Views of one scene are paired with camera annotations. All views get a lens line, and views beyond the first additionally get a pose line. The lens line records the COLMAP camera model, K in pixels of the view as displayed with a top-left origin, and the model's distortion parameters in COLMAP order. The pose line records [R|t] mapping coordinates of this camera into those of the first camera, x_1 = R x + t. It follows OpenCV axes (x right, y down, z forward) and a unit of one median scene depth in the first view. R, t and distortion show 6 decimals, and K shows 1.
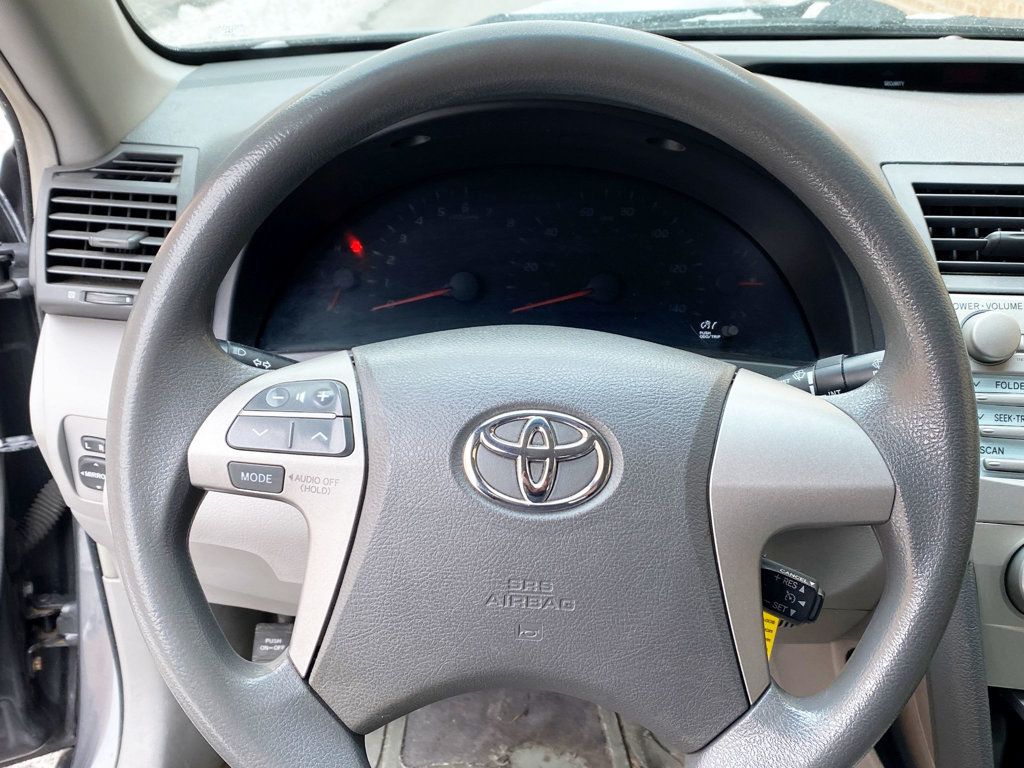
lens RADIAL K [[1066.1, 0, 508.5], [0, 1066.1, 391.6], [0, 0, 1]] dist [0.016156, 0.000000]
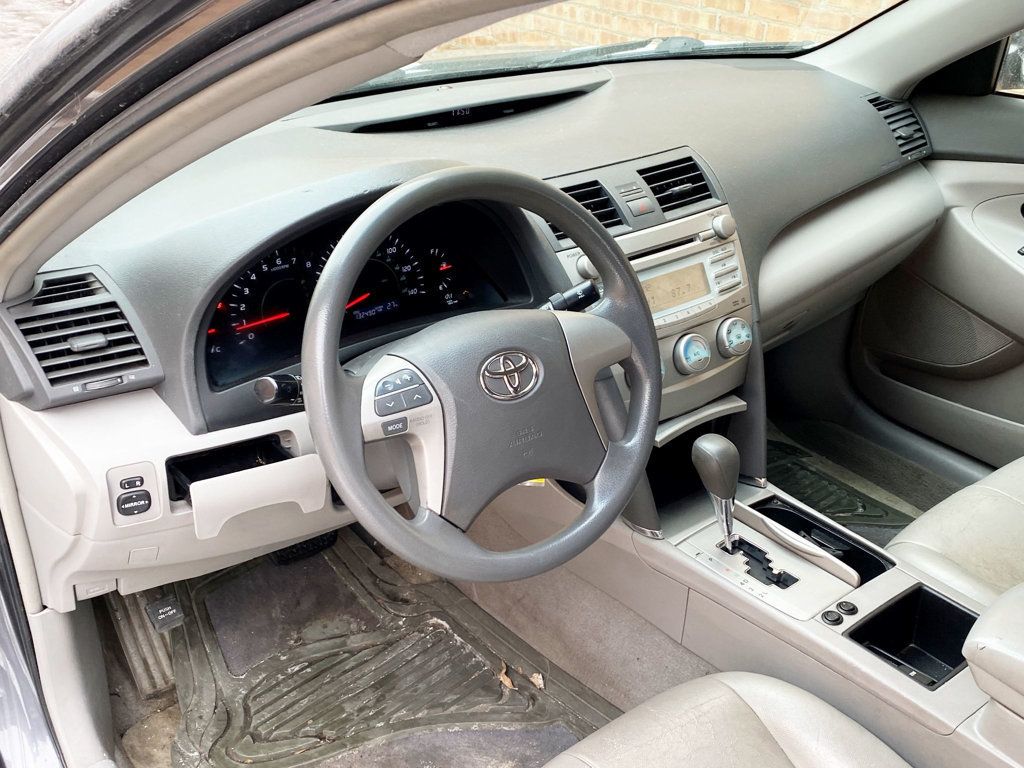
lens RADIAL K [[1066.0, 0, 507.7], [0, 1066.0, 385.1], [0, 0, 1]] dist [0.072004, 0.000000]
pose [[0.764814, -0.298351, 0.571005, -0.739815], [0.269821, 0.953168, 0.136629, -0.128588], [-0.585027, 0.049573, 0.809497, -0.444971]]
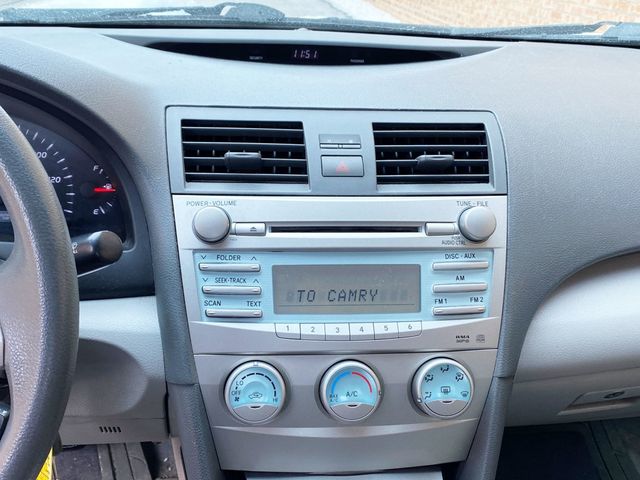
lens RADIAL K [[666.3, 0, 300.1], [0, 666.3, 228.6], [0, 0, 1]] dist [0.016156, 0.000000]
pose [[0.991596, -0.020052, 0.127813, 0.375141], [0.025447, 0.998847, -0.040718, -0.004723], [-0.126849, 0.043628, 0.990962, 0.075623]]
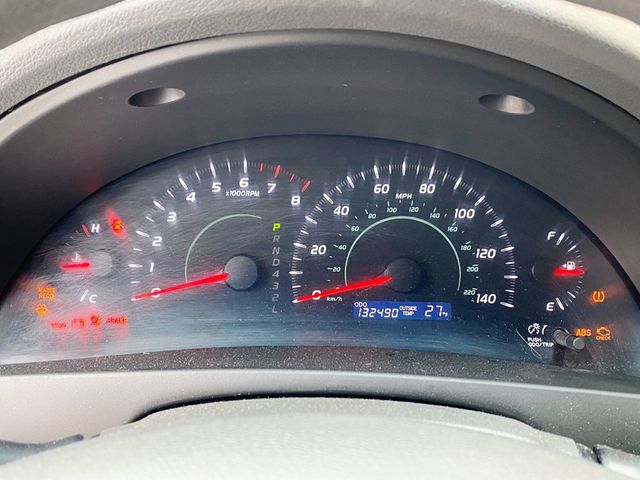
lens RADIAL K [[666.3, 0, 321.7], [0, 666.3, 238.6], [0, 0, 1]] dist [0.016156, 0.000000]
pose [[0.999424, 0.003782, 0.033723, 0.005195], [-0.001306, 0.997321, -0.073134, -0.087712], [-0.033909, 0.073048, 0.996752, 0.460766]]
